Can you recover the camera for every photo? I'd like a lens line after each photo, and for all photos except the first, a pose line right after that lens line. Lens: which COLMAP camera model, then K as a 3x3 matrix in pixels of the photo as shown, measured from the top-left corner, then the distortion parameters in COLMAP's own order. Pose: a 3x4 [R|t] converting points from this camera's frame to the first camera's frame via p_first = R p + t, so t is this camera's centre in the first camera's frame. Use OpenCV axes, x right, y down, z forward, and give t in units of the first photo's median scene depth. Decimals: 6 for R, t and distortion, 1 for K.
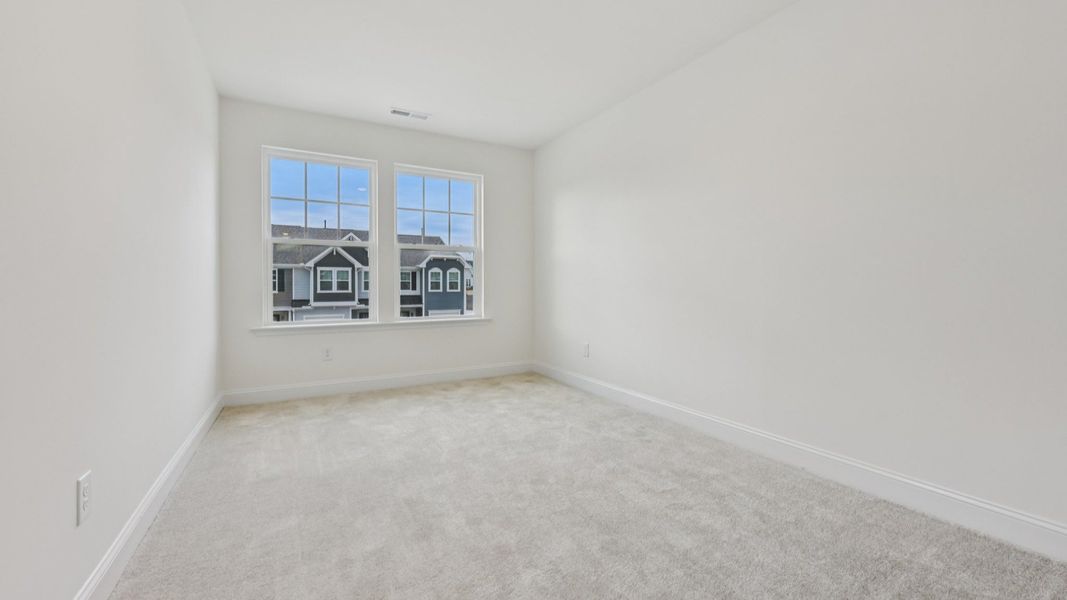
lens RADIAL K [[412.2, 0, 538.3], [0, 412.2, 292.0], [0, 0, 1]] dist [-0.001142, -0.000122]
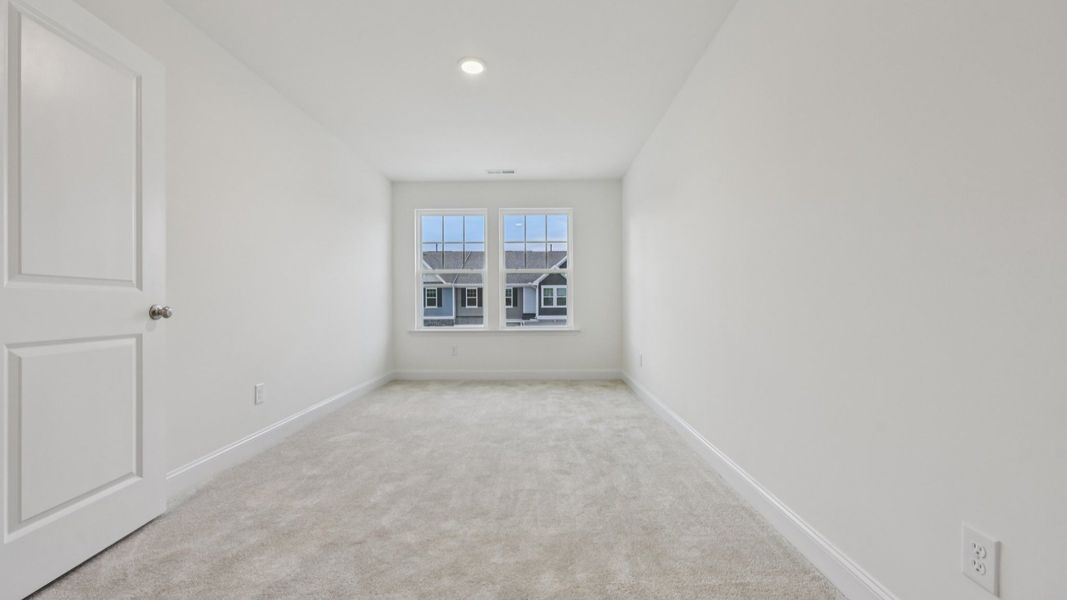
lens RADIAL K [[412.2, 0, 537.7], [0, 412.2, 304.1], [0, 0, 1]] dist [-0.001142, -0.000122]
pose [[0.860655, -0.002613, -0.509182, 0.358484], [-0.001168, 0.999974, -0.007104, 0.001249], [0.509187, 0.006709, 0.860630, -0.051770]]
